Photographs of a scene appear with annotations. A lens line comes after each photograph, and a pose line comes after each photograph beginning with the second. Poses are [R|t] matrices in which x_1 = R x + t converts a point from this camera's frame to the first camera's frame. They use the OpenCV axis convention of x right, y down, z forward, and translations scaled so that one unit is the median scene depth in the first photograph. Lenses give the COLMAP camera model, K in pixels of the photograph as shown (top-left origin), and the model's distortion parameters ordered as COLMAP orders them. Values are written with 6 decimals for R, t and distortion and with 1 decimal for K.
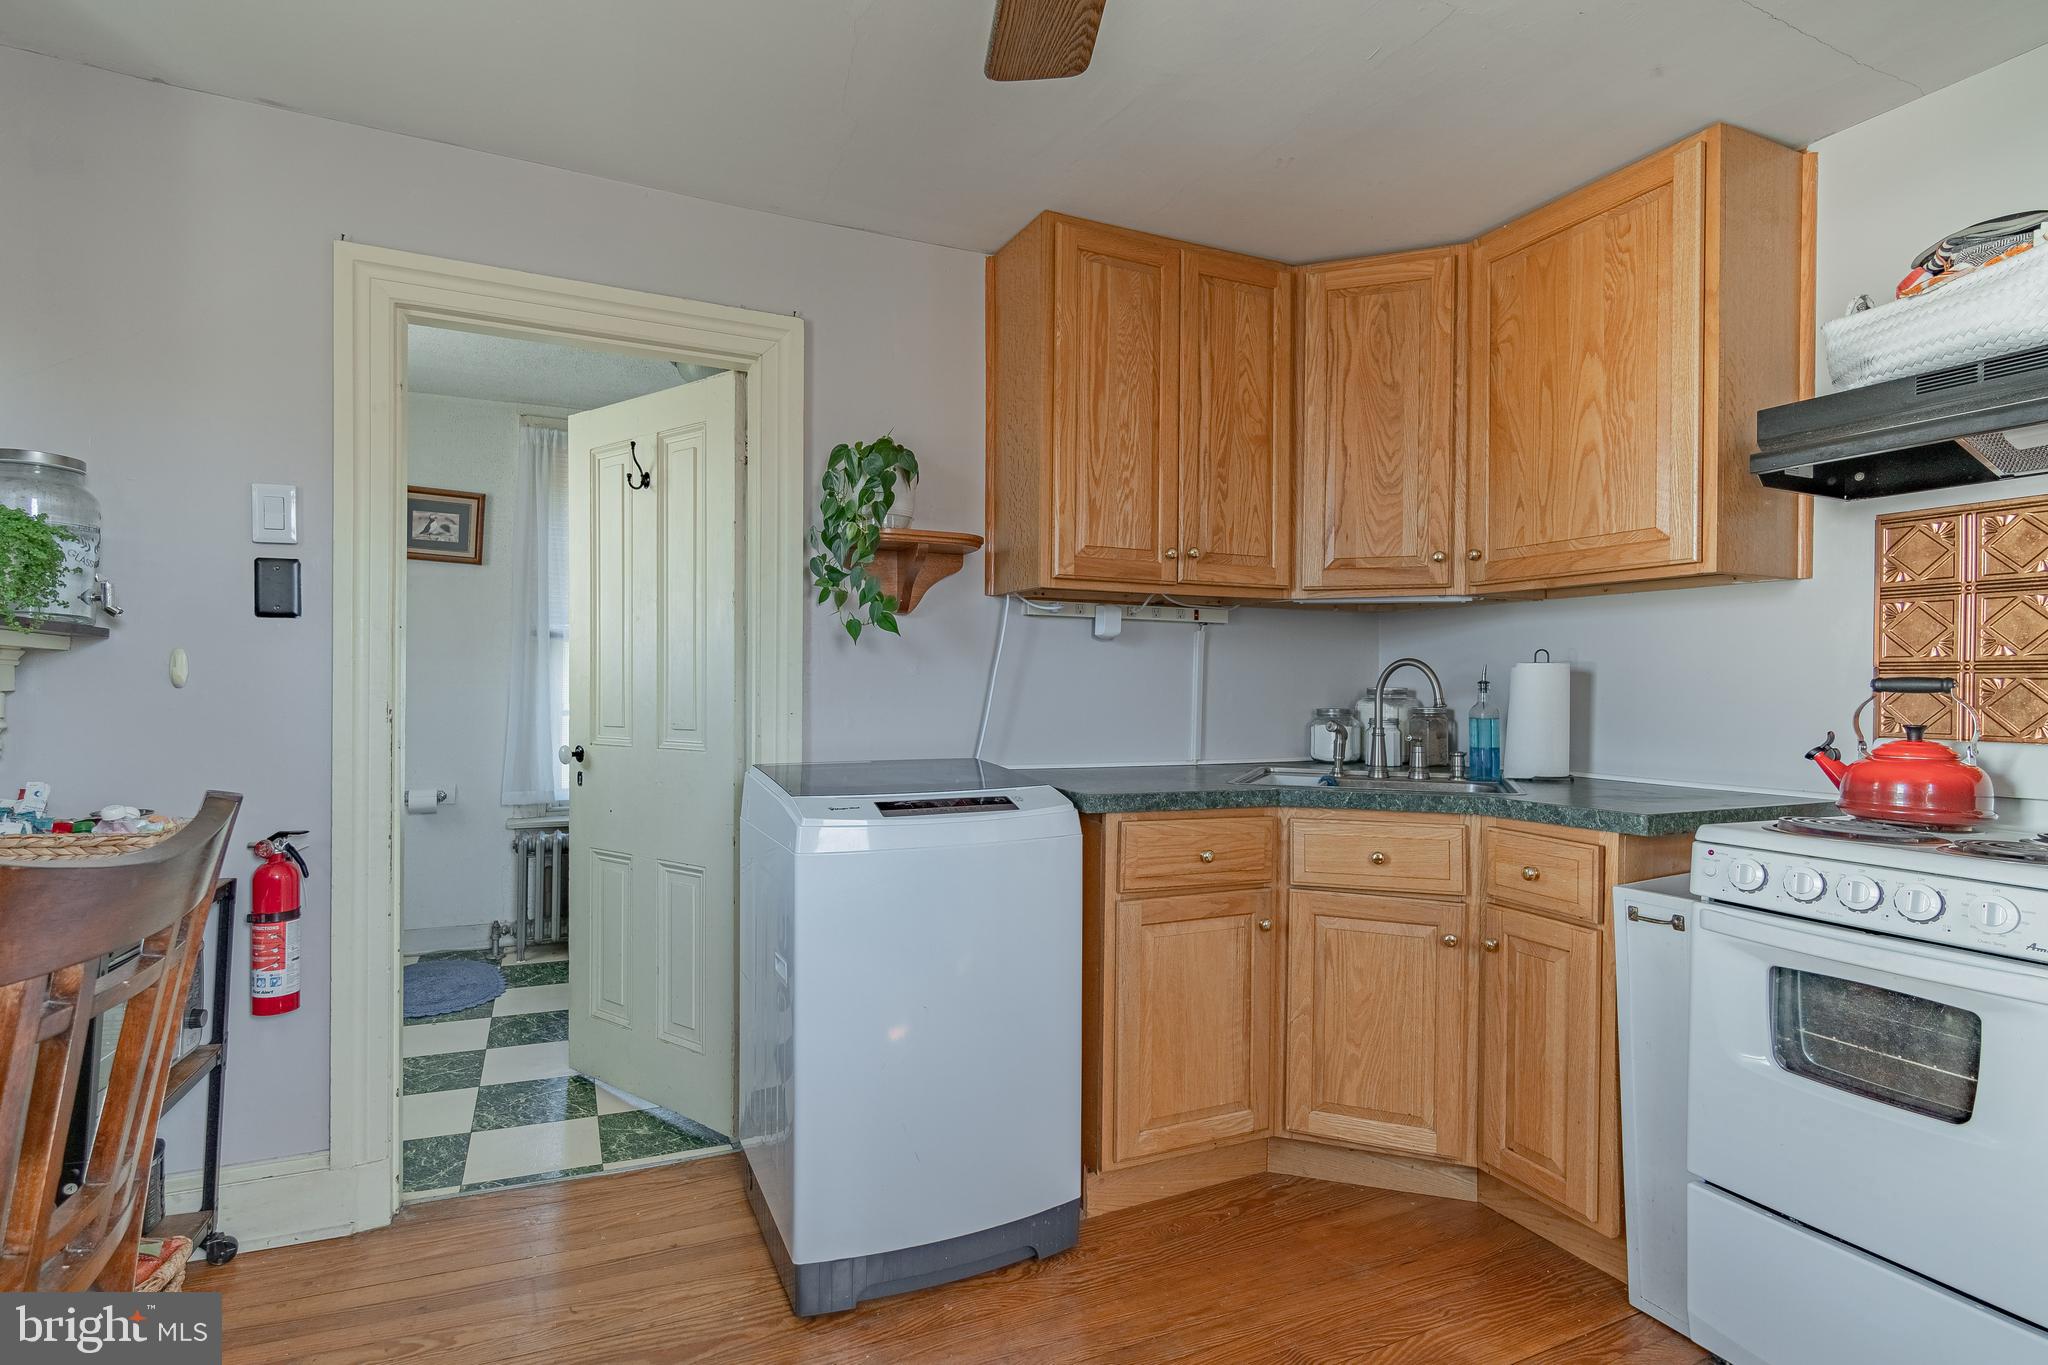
lens RADIAL K [[986.4, 0, 1010.8], [0, 986.4, 687.1], [0, 0, 1]] dist [-0.001836, 0.000467]
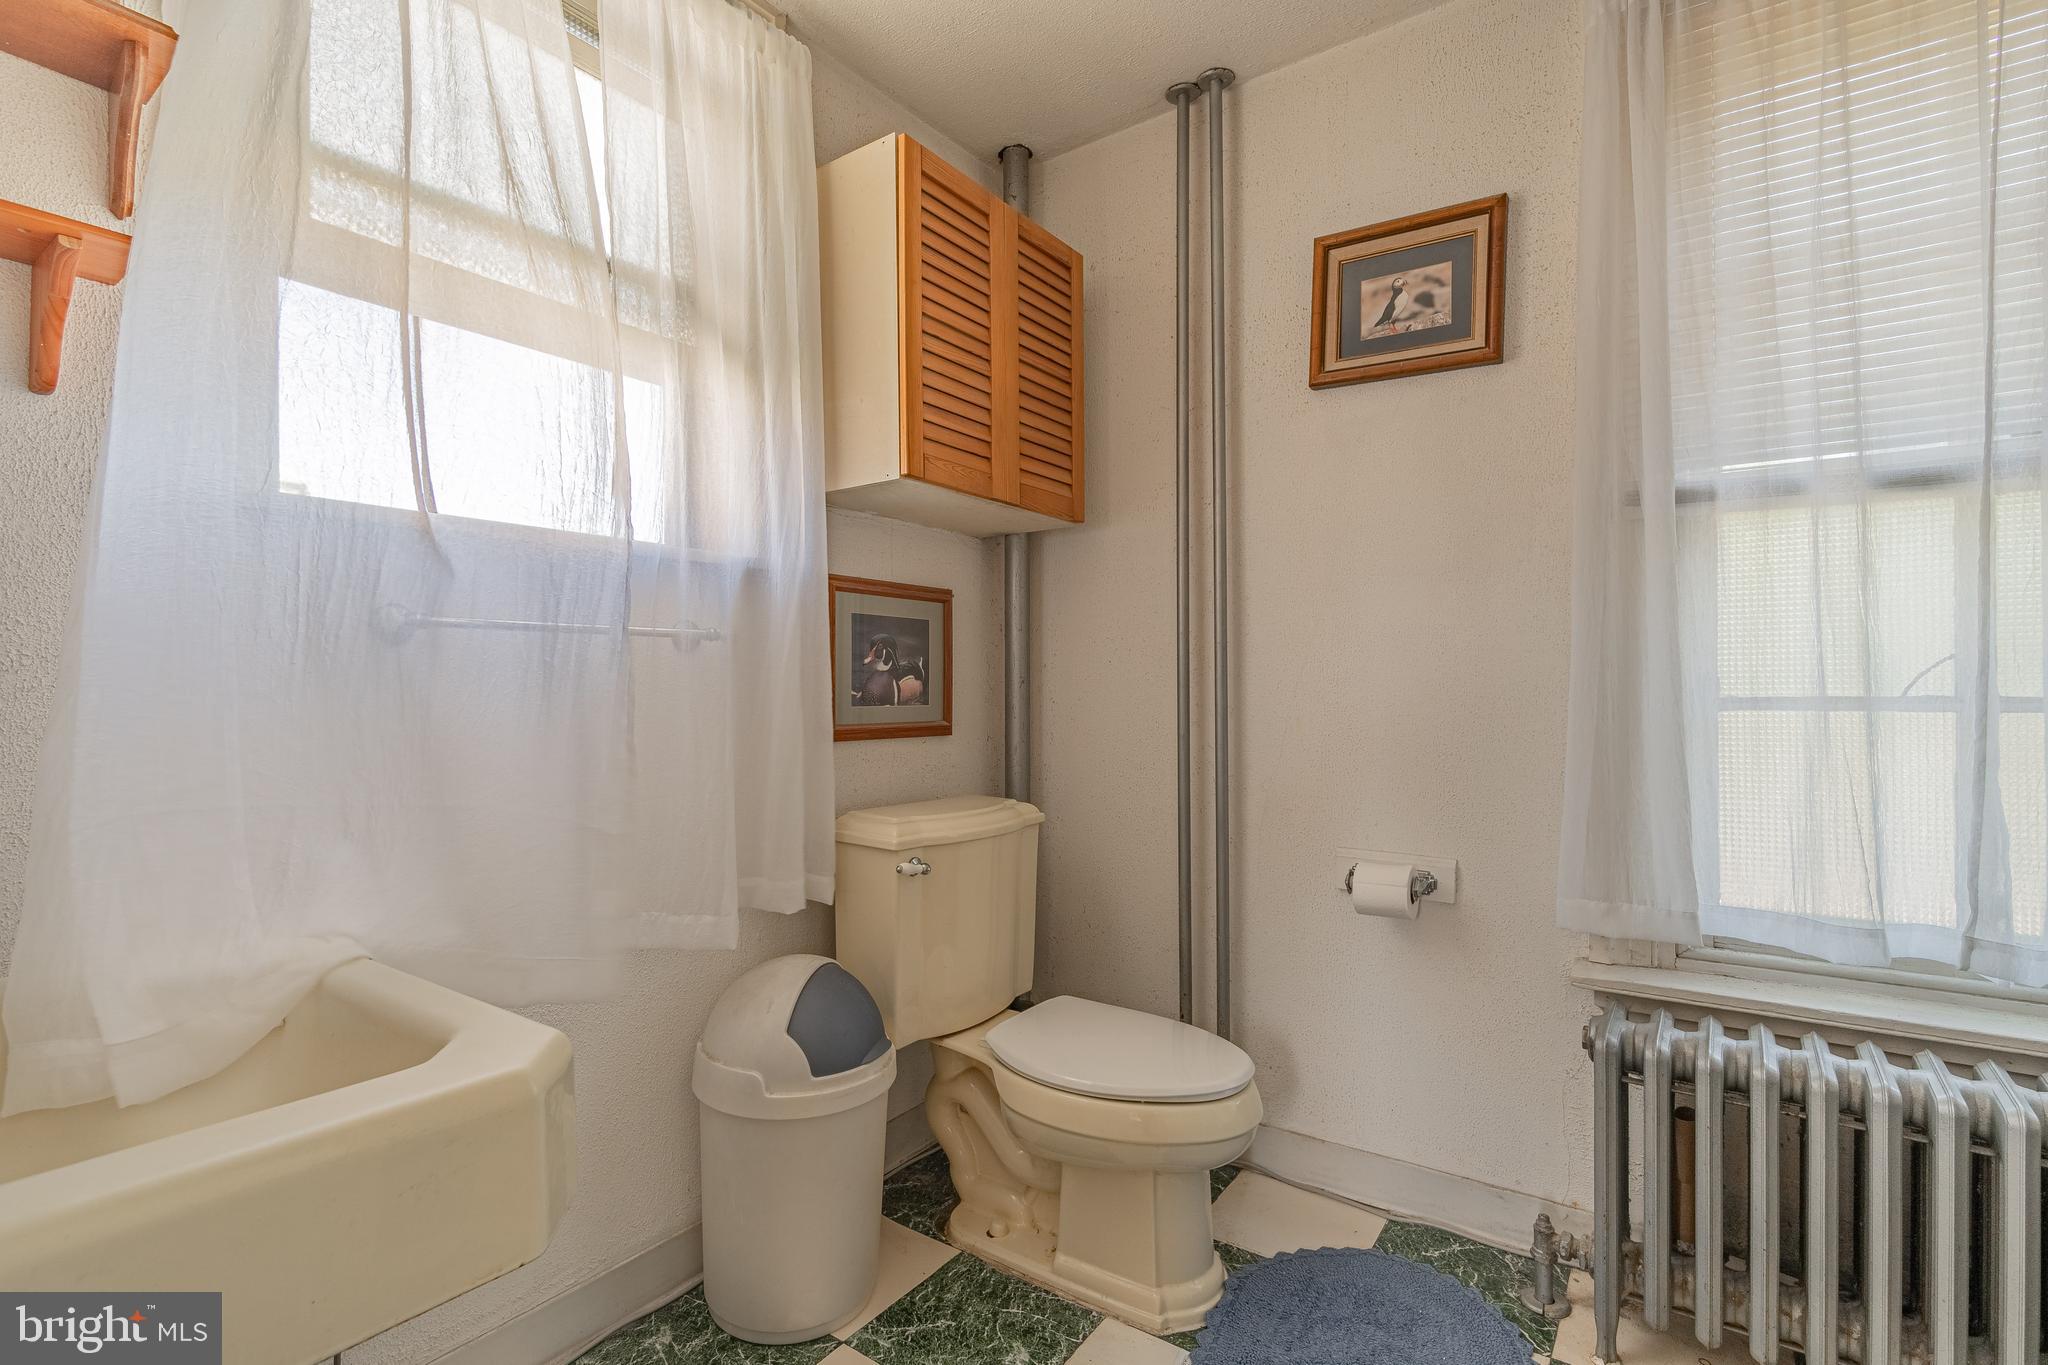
lens RADIAL K [[986.4, 0, 1011.2], [0, 986.4, 685.6], [0, 0, 1]] dist [-0.001836, 0.000467]
pose [[0.497660, -0.016152, -0.867222, -0.272442], [0.012781, 0.999855, -0.011287, 0.021478], [0.867278, -0.005467, 0.497794, 0.600487]]
